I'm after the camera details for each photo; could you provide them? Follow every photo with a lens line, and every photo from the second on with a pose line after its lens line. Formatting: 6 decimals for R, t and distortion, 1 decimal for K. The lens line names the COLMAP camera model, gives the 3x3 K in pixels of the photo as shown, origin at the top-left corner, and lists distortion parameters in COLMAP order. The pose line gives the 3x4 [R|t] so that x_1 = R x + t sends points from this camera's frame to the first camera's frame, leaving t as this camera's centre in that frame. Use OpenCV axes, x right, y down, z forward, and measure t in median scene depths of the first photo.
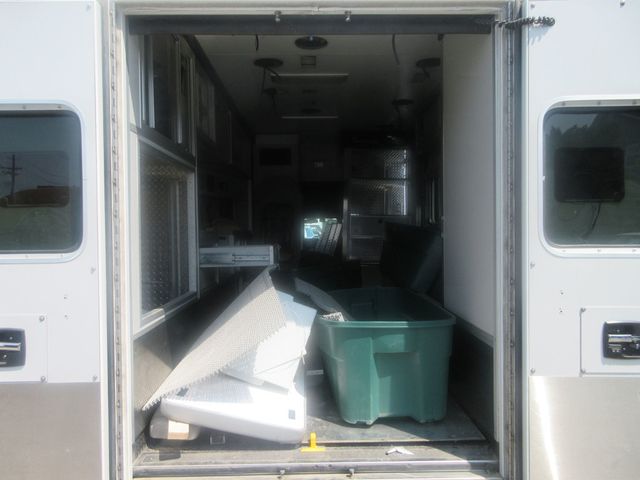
lens RADIAL K [[476.1, 0, 318.8], [0, 476.1, 237.9], [0, 0, 1]] dist [0.005787, 0.014319]
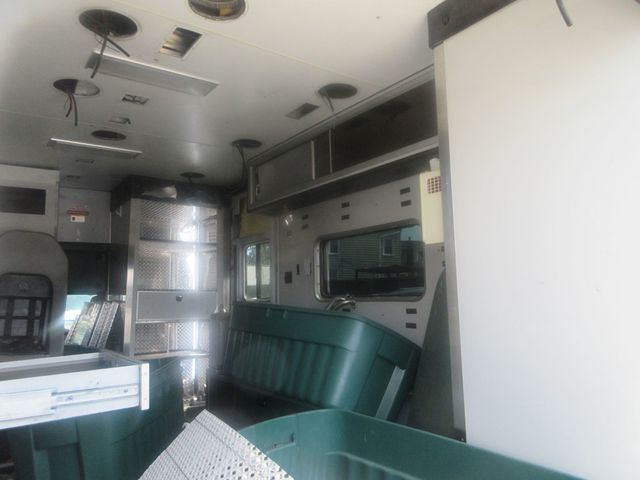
lens RADIAL K [[476.1, 0, 321.8], [0, 476.1, 240.3], [0, 0, 1]] dist [0.005787, 0.014319]
pose [[0.820608, 0.046004, 0.569636, -0.137362], [0.034844, 0.990873, -0.130219, -0.022328], [-0.570428, 0.126707, 0.811516, 0.287553]]
